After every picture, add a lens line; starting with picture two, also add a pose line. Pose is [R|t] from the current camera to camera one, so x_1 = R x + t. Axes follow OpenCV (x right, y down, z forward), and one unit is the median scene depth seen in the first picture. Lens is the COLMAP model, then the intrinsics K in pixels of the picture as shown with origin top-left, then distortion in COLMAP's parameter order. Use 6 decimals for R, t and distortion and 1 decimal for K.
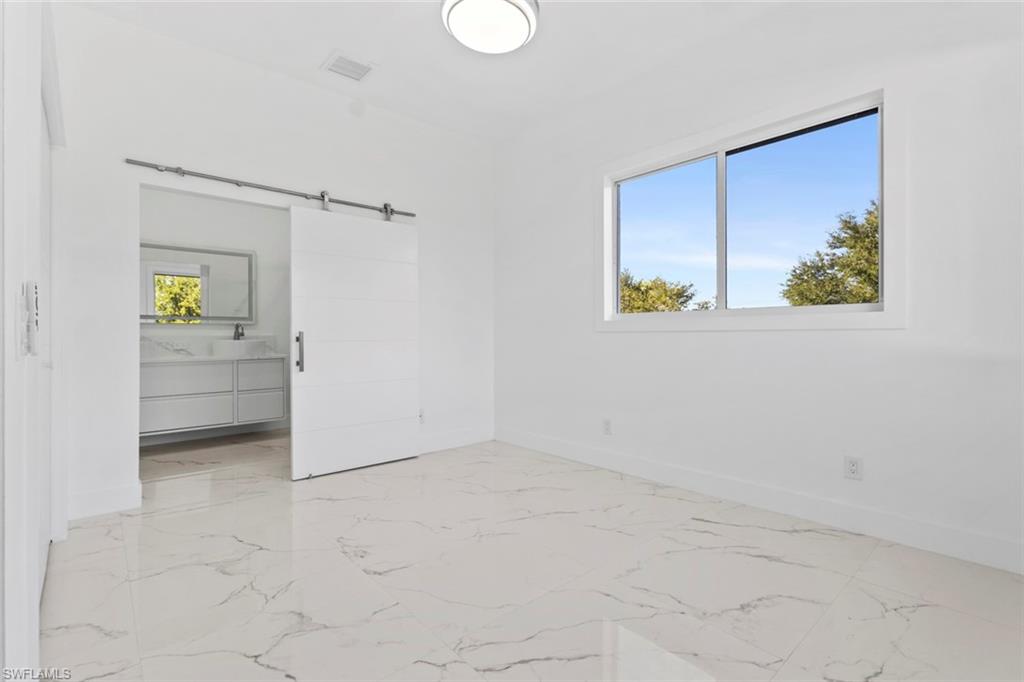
lens RADIAL K [[471.4, 0, 512.9], [0, 471.4, 338.3], [0, 0, 1]] dist [0.000182, -0.000316]
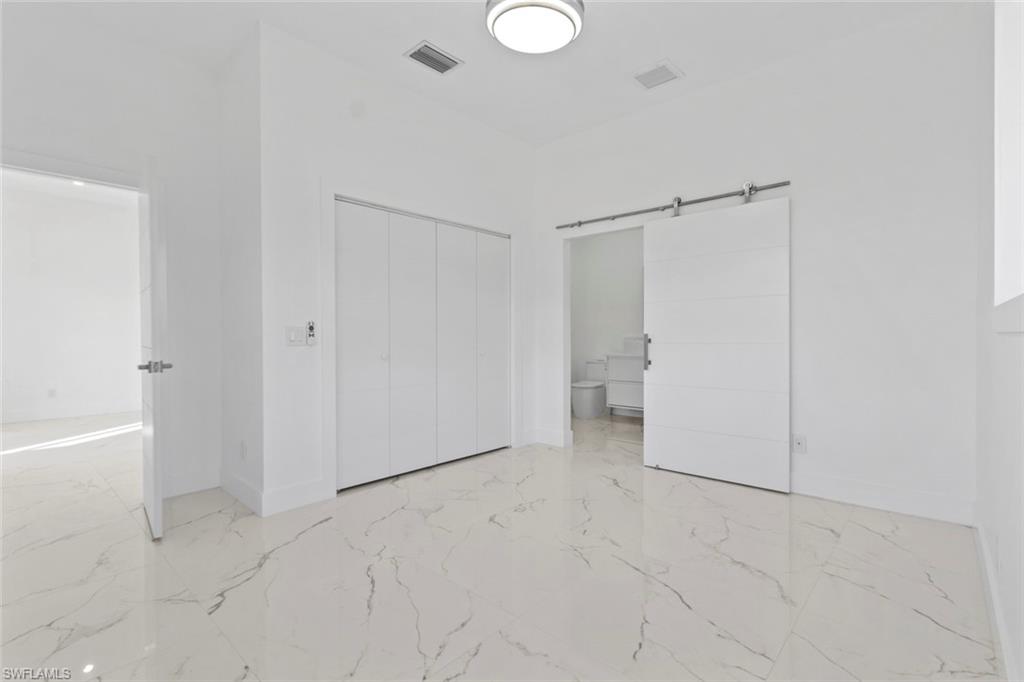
lens RADIAL K [[471.4, 0, 505.6], [0, 471.4, 335.1], [0, 0, 1]] dist [0.000182, -0.000316]
pose [[0.105319, -0.003839, -0.994431, 0.692875], [-0.009646, 0.999942, -0.004882, -0.002732], [0.994392, 0.010106, 0.105276, 0.613175]]
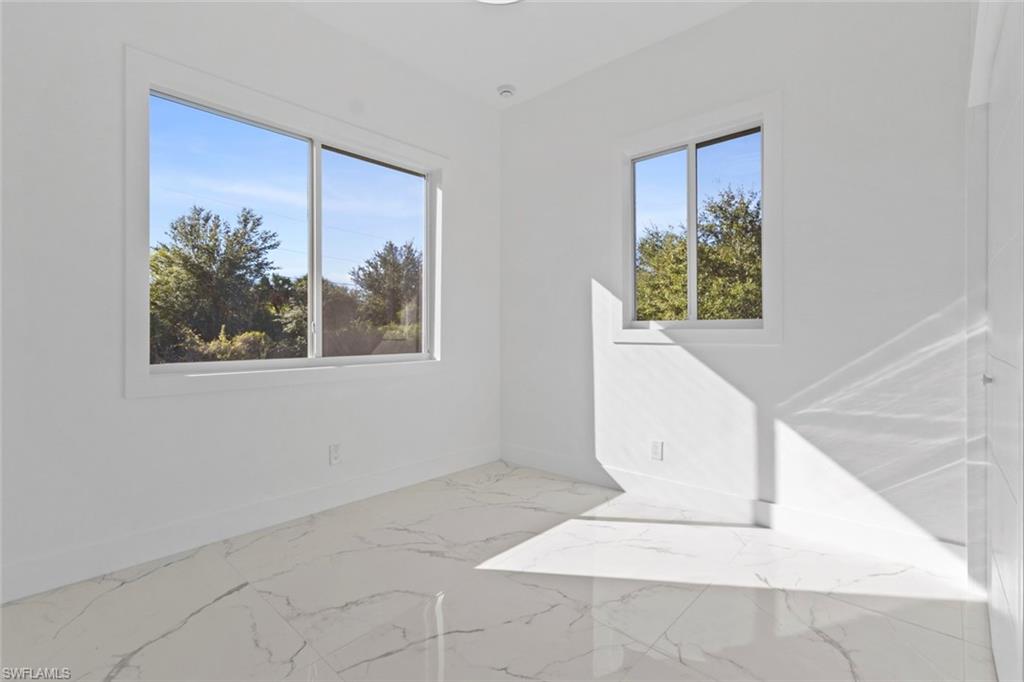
lens RADIAL K [[471.4, 0, 510.2], [0, 471.4, 338.0], [0, 0, 1]] dist [0.000182, -0.000316]
pose [[0.995172, -0.001993, 0.098125, 0.337216], [0.002198, 0.999996, -0.001984, 0.002757], [-0.098121, 0.002190, 0.995172, -0.014627]]
